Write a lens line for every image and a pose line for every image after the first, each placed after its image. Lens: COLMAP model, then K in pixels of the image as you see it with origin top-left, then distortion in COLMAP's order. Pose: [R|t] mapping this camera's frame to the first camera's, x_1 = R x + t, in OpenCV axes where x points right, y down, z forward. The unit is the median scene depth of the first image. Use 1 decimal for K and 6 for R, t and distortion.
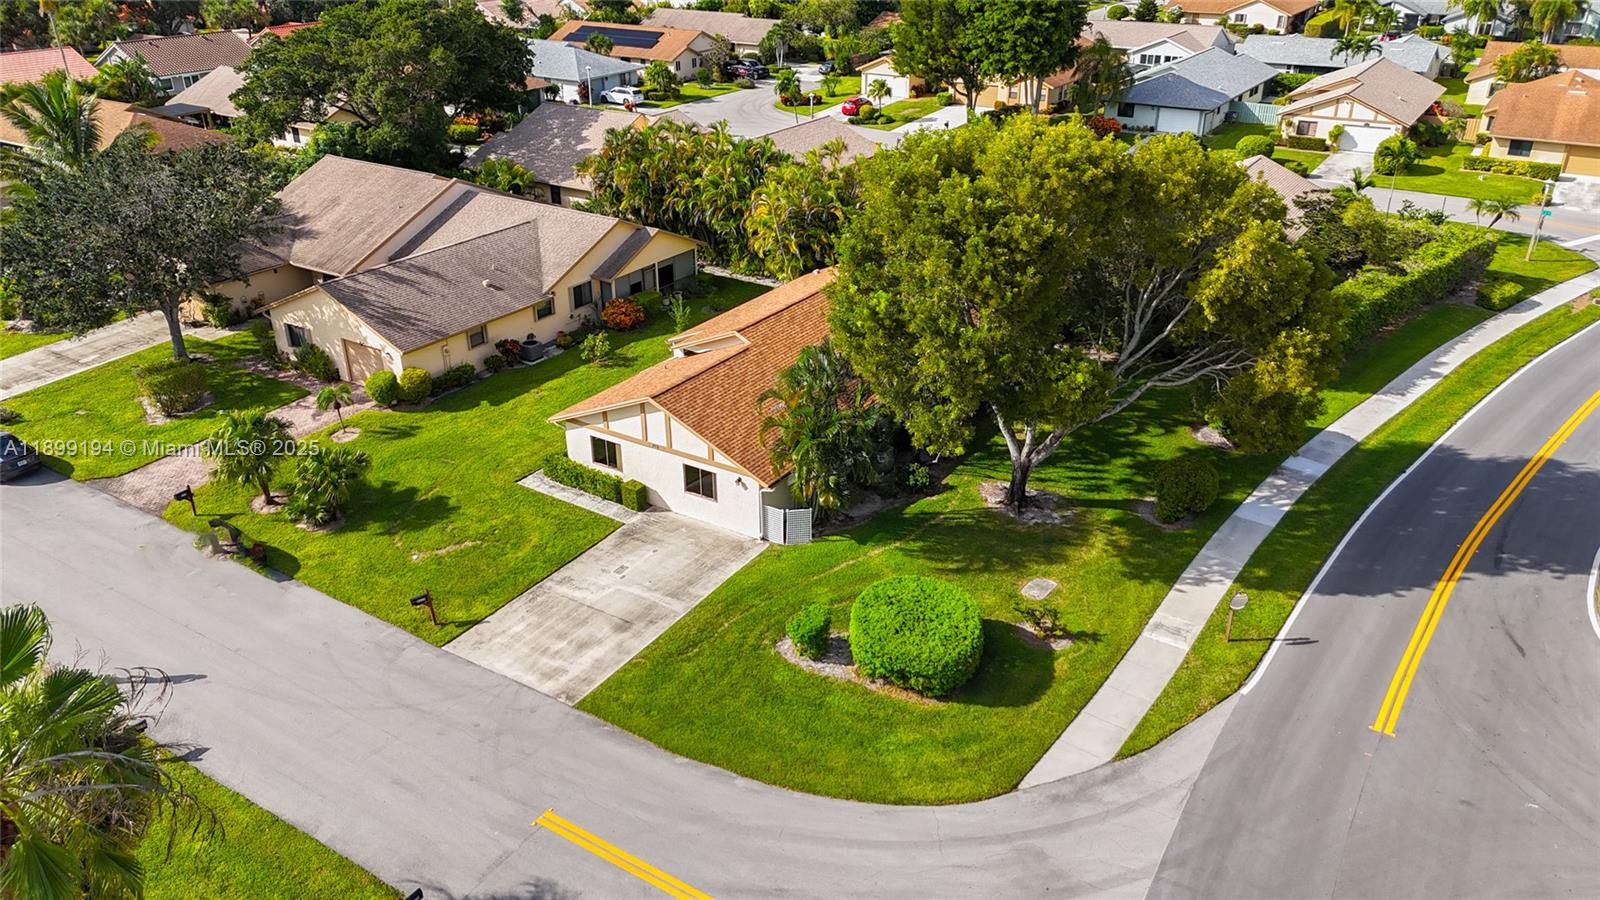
lens RADIAL K [[1178.9, 0, 796.2], [0, 1178.9, 457.9], [0, 0, 1]] dist [0.054897, -0.039946]
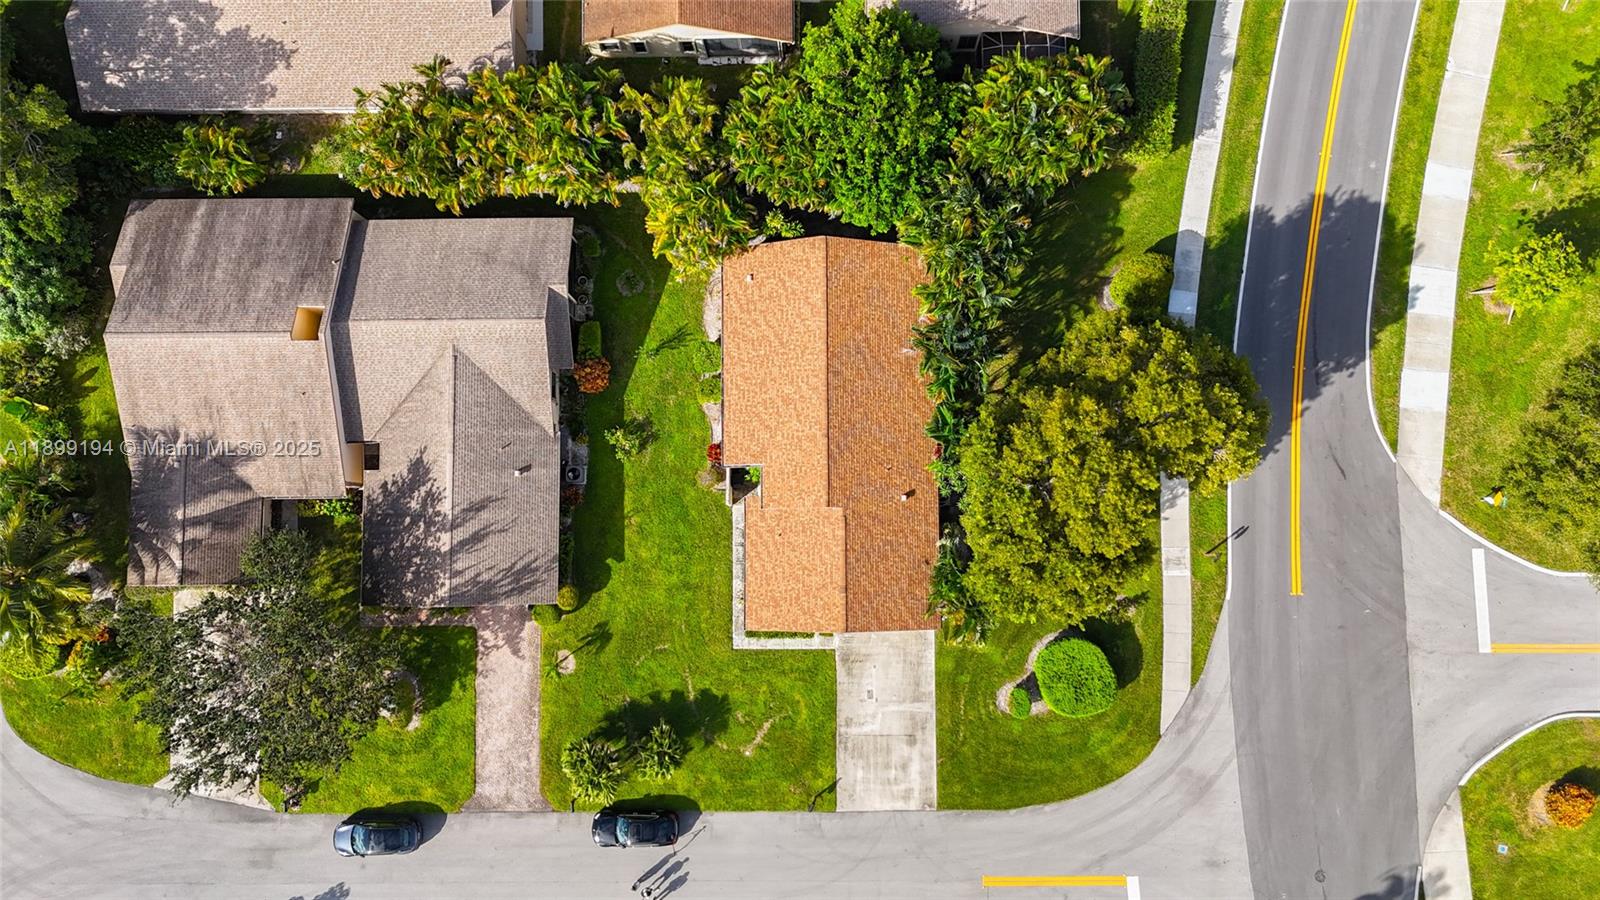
lens RADIAL K [[1178.9, 0, 806.5], [0, 1178.9, 451.4], [0, 0, 1]] dist [0.054897, -0.039946]
pose [[0.831419, -0.554607, 0.033967, -0.087708], [0.263248, 0.446998, 0.854923, -1.357859], [-0.489329, -0.701858, 0.517641, 0.425781]]
